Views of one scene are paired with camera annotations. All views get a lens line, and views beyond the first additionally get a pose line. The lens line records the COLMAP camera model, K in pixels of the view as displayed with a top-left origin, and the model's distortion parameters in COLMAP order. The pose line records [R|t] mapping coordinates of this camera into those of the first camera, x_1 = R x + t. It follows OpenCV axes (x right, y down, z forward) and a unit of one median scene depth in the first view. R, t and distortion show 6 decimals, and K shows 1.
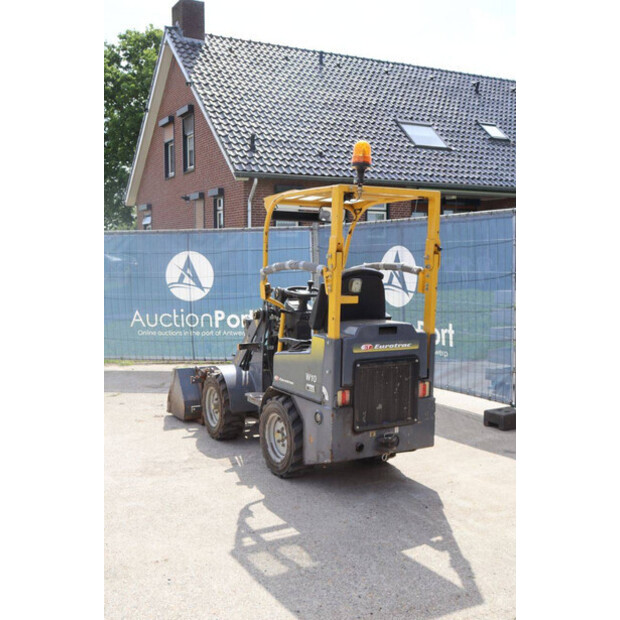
lens RADIAL K [[754.2, 0, 312.5], [0, 754.2, 312.0], [0, 0, 1]] dist [-0.020693, 0.000000]
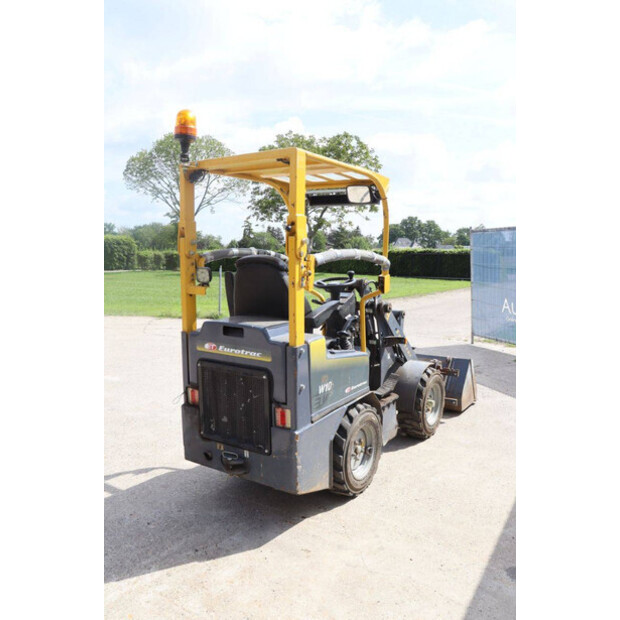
lens RADIAL K [[519.5, 0, 310.2], [0, 519.5, 308.1], [0, 0, 1]] dist [-0.138108, 0.099644]
pose [[0.452728, 0.102101, -0.885784, 0.636673], [-0.072632, 0.994344, 0.077492, -0.050987], [0.888686, 0.029254, 0.457583, 0.818085]]
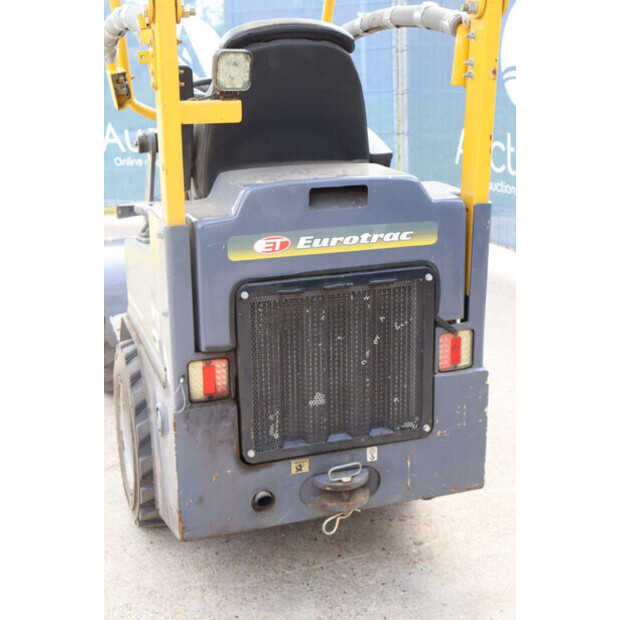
lens RADIAL K [[955.0, 0, 308.7], [0, 955.0, 309.3], [0, 0, 1]] dist [0.145205, 0.000000]
pose [[0.976773, 0.032774, -0.211755, 0.185430], [0.009397, 0.980731, 0.195138, -0.012599], [0.214071, -0.192595, 0.957643, 0.548922]]
